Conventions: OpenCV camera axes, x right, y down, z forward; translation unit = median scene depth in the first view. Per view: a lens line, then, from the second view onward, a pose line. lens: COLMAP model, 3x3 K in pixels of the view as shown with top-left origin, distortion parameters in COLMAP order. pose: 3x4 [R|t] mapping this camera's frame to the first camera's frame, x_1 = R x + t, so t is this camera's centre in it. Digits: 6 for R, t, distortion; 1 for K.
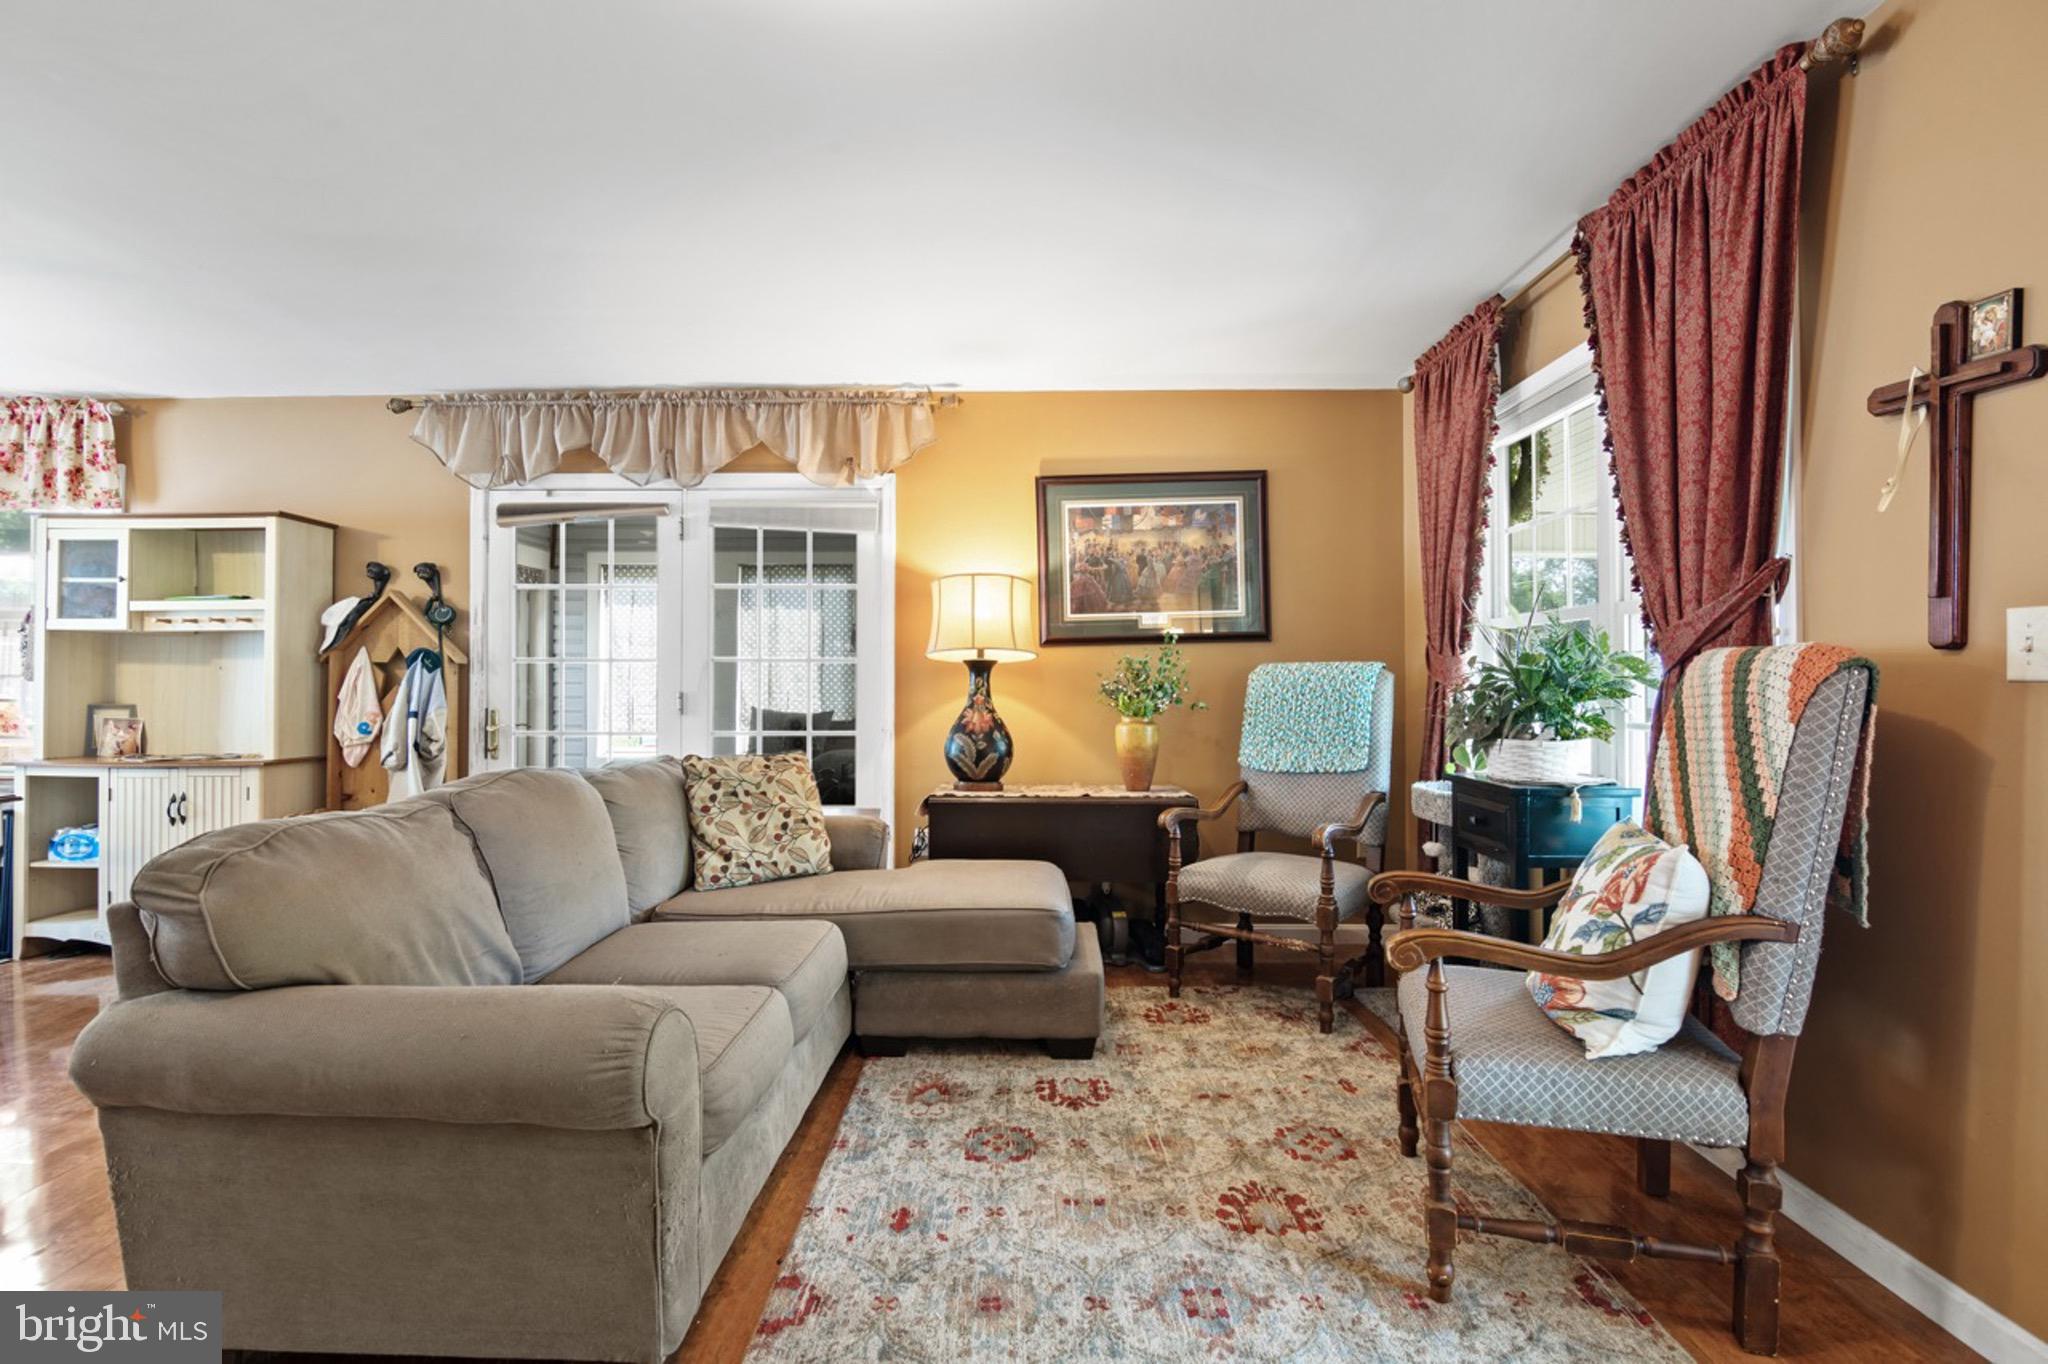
lens RADIAL K [[932.7, 0, 1025.1], [0, 932.7, 675.4], [0, 0, 1]] dist [-0.012461, -0.000651]
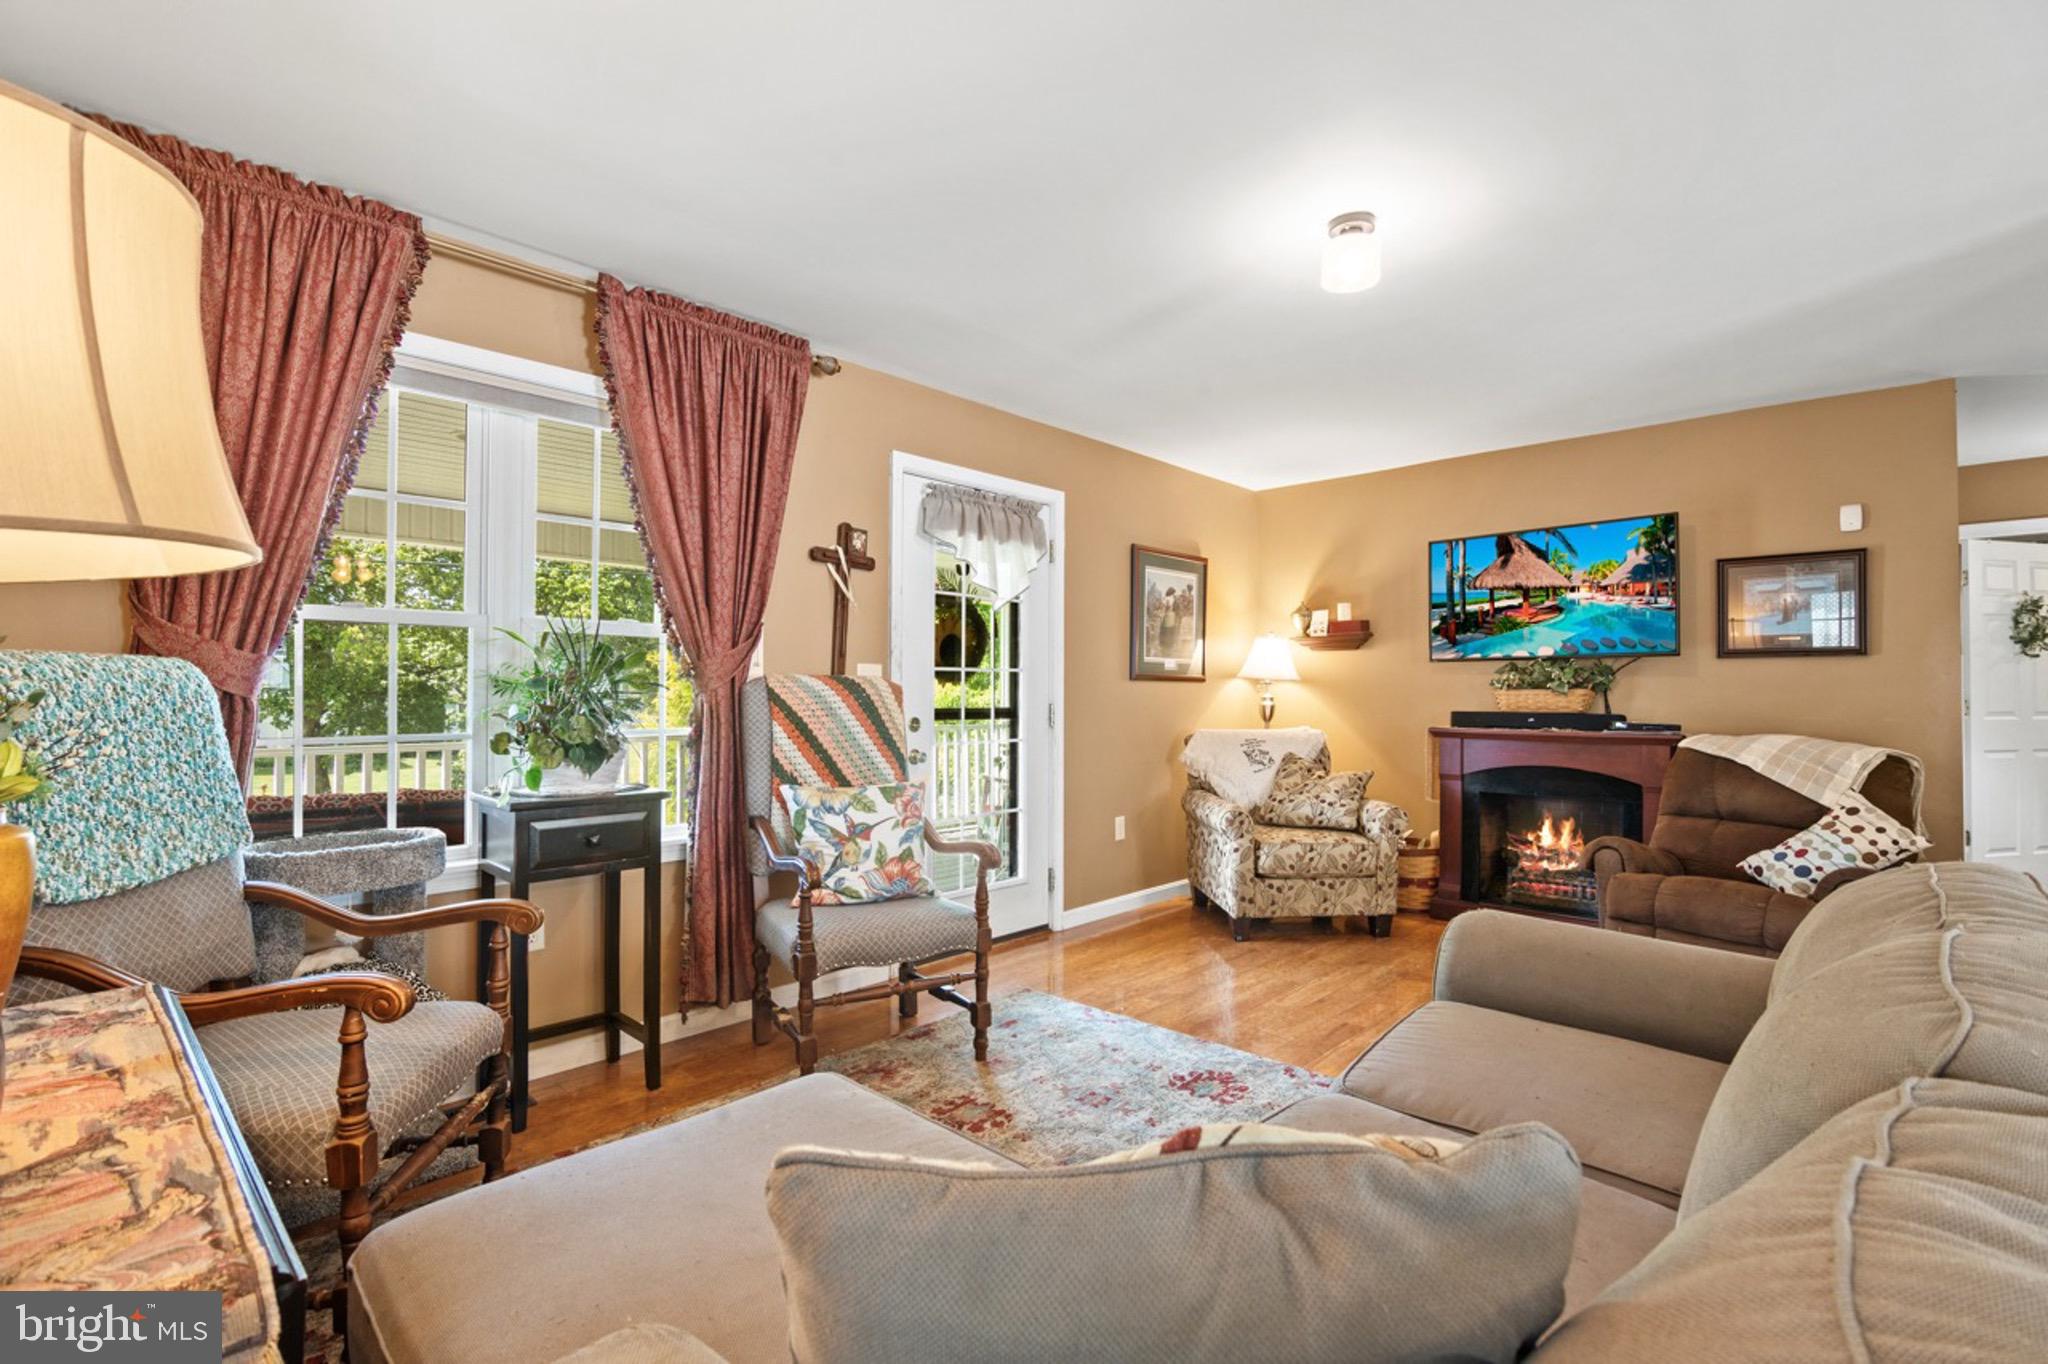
lens RADIAL K [[915.6, 0, 1019.8], [0, 915.6, 677.3], [0, 0, 1]] dist [-0.012398, -0.000511]
pose [[-0.730304, 0.010175, 0.683046, -0.332262], [-0.007448, 0.999711, -0.022856, 0.005642], [-0.683081, -0.021779, -0.730017, 0.967299]]
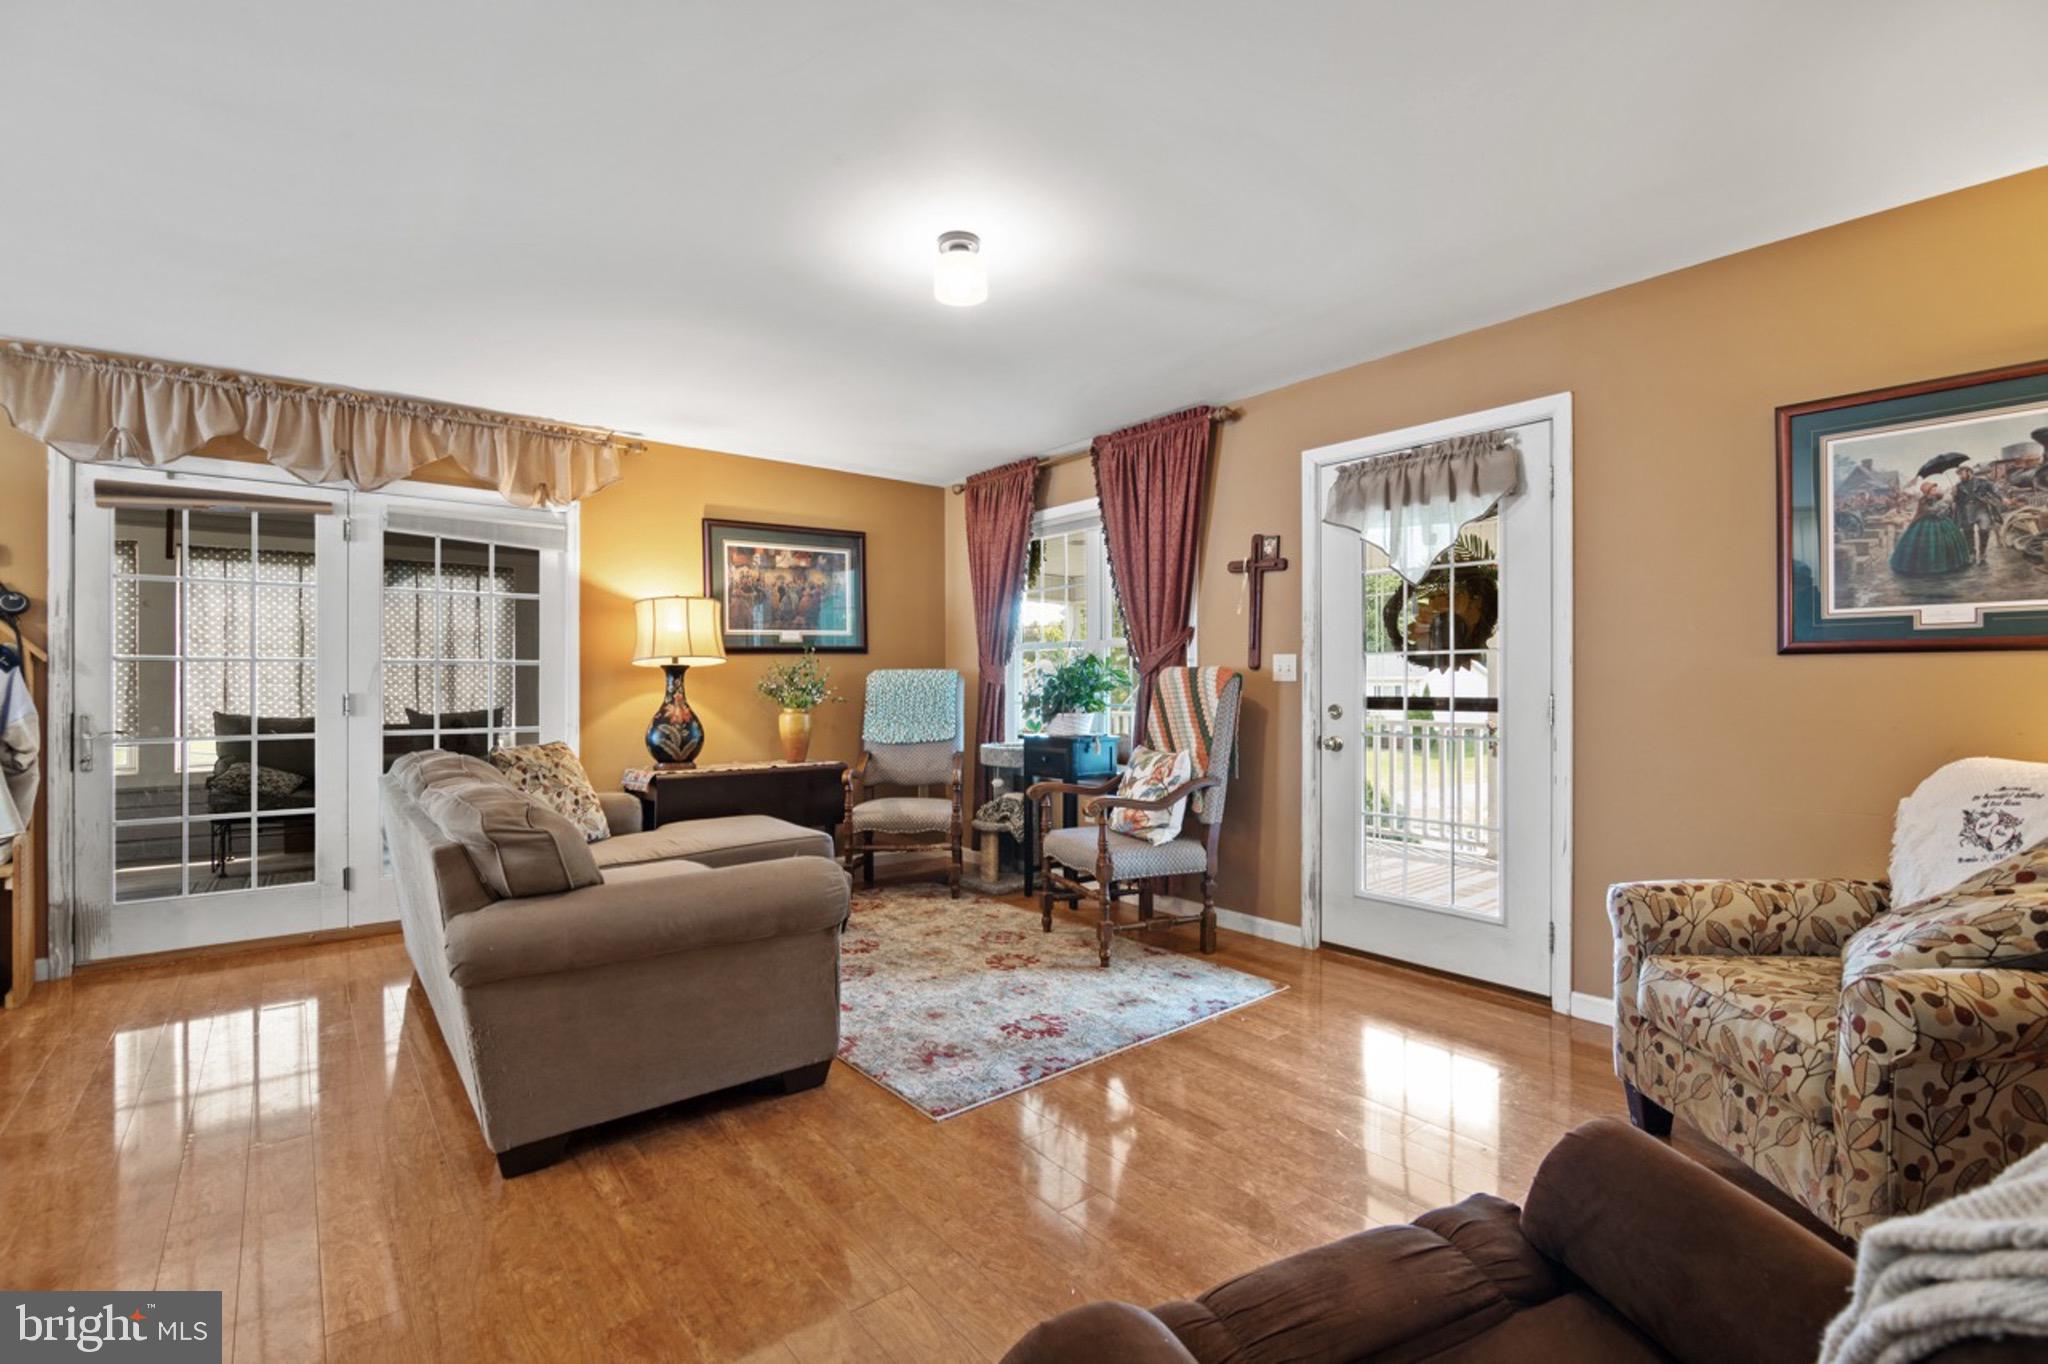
lens RADIAL K [[911.1, 0, 1015.8], [0, 911.1, 685.1], [0, 0, 1]] dist [0.000210, -0.010171]
pose [[0.772126, -0.002475, 0.635465, -0.472305], [-0.003567, 0.999960, 0.008228, -0.001170], [-0.635459, -0.008620, 0.772086, -0.225470]]
